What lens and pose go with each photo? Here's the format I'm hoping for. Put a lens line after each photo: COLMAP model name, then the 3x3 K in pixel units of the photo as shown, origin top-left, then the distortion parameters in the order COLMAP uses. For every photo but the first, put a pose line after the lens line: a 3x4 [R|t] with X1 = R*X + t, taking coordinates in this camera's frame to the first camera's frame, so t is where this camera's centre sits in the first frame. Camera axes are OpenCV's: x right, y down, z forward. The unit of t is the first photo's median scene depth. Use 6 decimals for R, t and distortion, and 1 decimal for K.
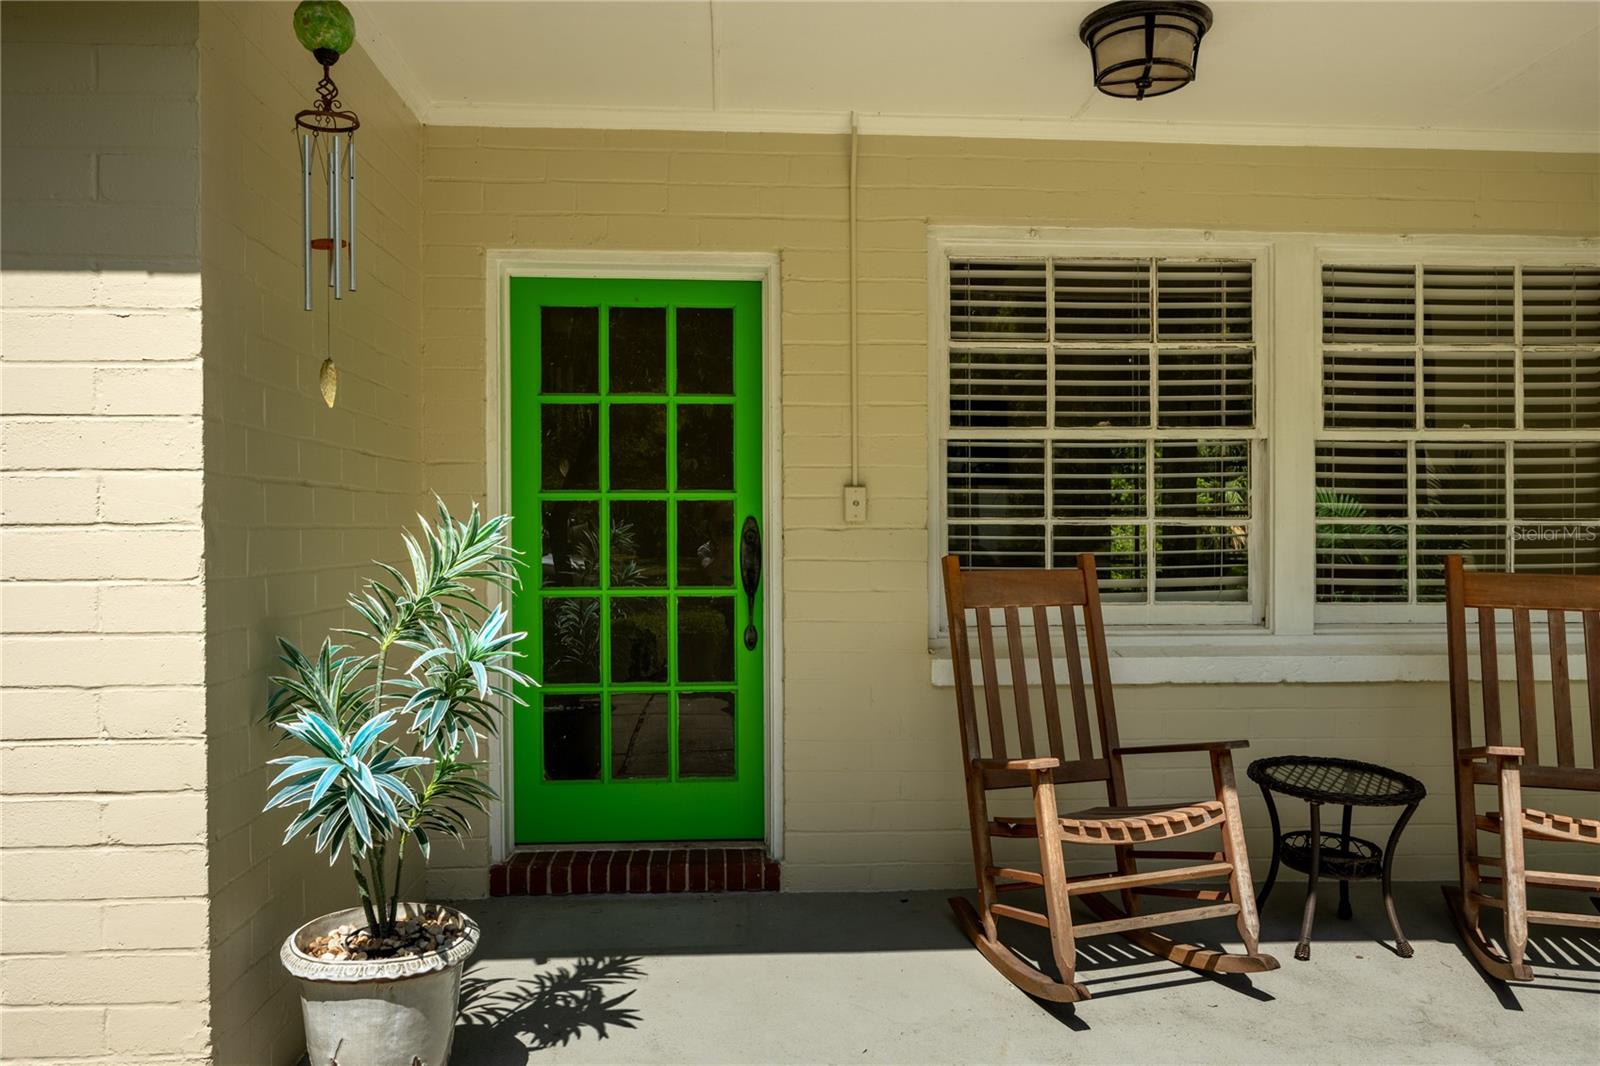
lens RADIAL K [[1209.6, 0, 800.0], [0, 1209.6, 533.0], [0, 0, 1]] dist [-0.000037, 0.001171]
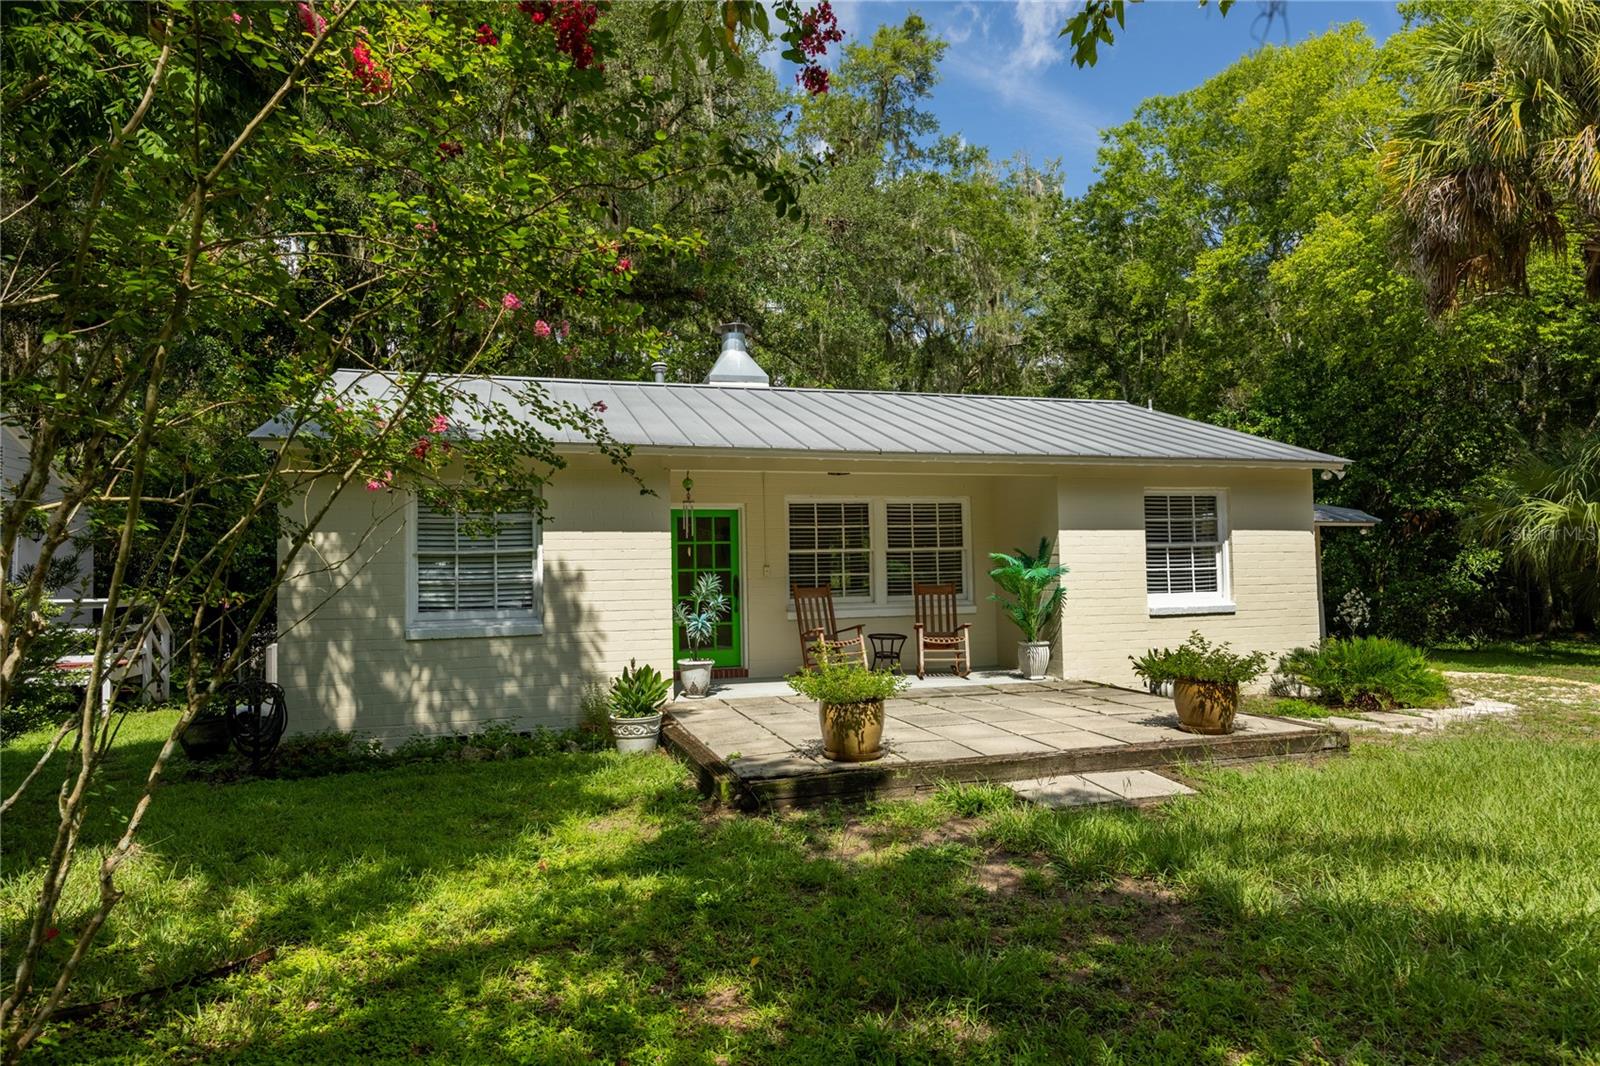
lens RADIAL K [[1022.4, 0, 800.4], [0, 1022.4, 528.8], [0, 0, 1]] dist [-0.022186, 0.000317]
pose [[0.972889, -0.009745, 0.231067, -0.583911], [0.022089, 0.998460, -0.050897, 0.008554], [-0.230215, 0.054621, 0.971606, -2.103553]]
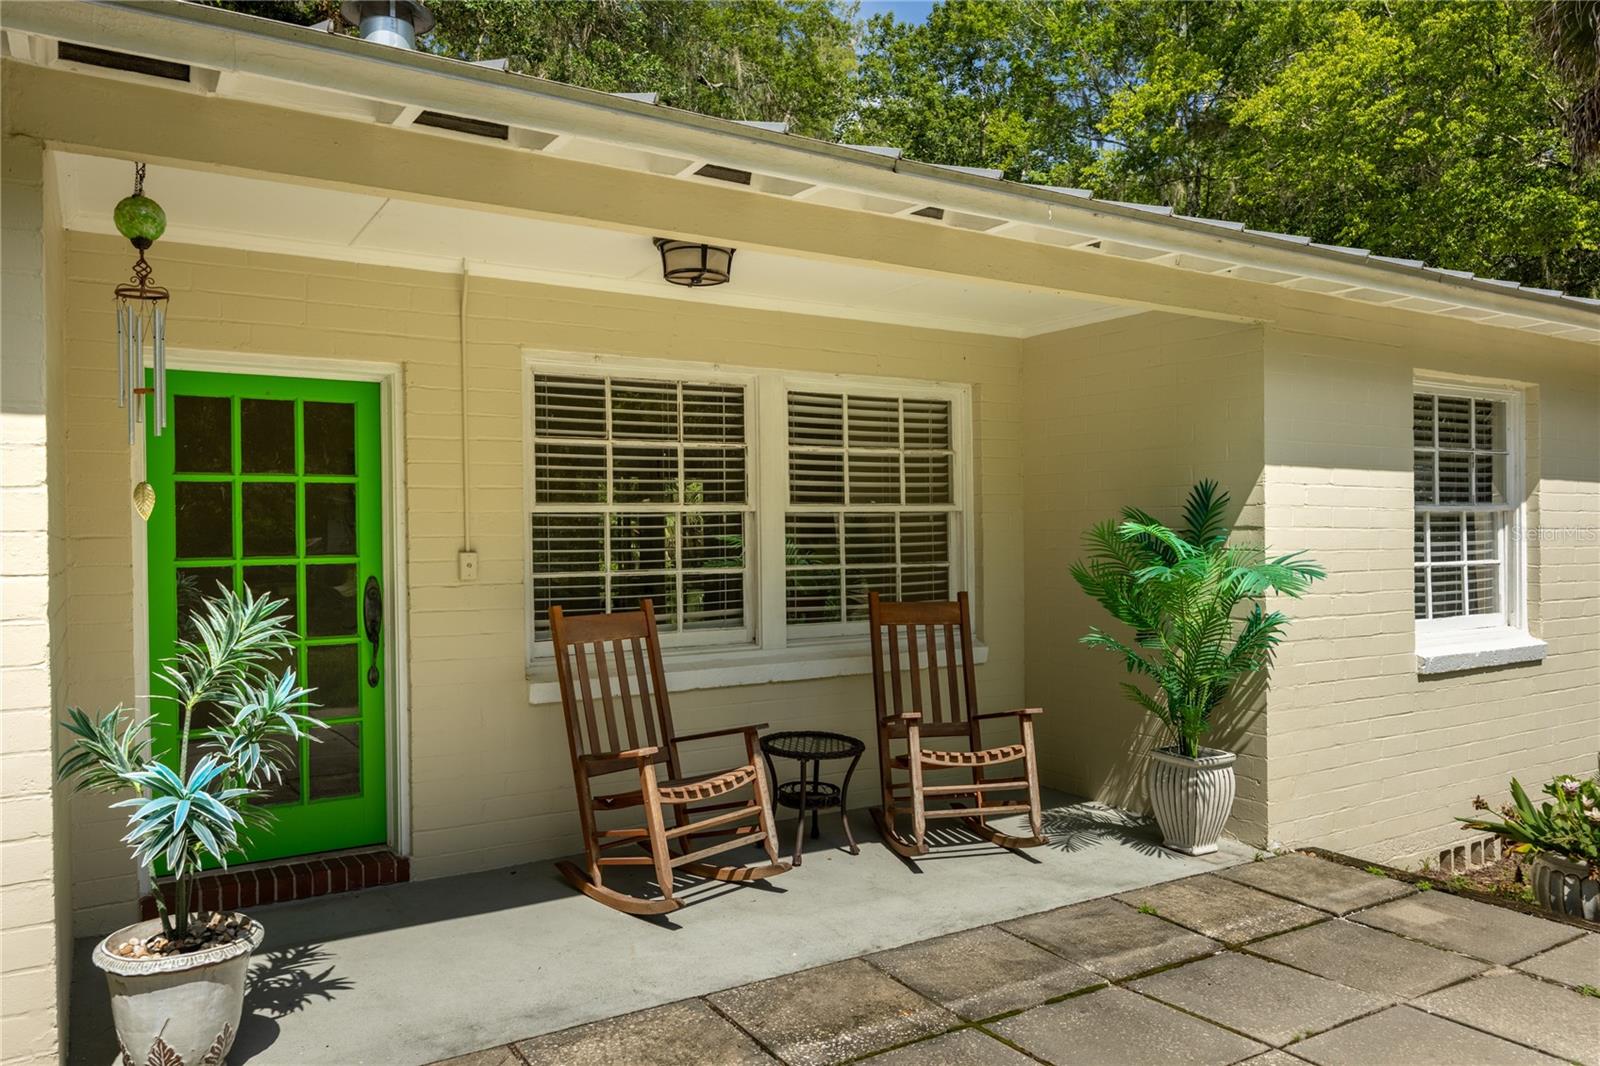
lens RADIAL K [[1167.8, 0, 834.1], [0, 1167.8, 527.6], [0, 0, 1]] dist [-0.004739, -0.000547]
pose [[0.868839, -0.006880, 0.495047, -0.228288], [0.014328, 0.999834, -0.011250, -0.044971], [-0.494887, 0.016868, 0.868794, -0.255328]]
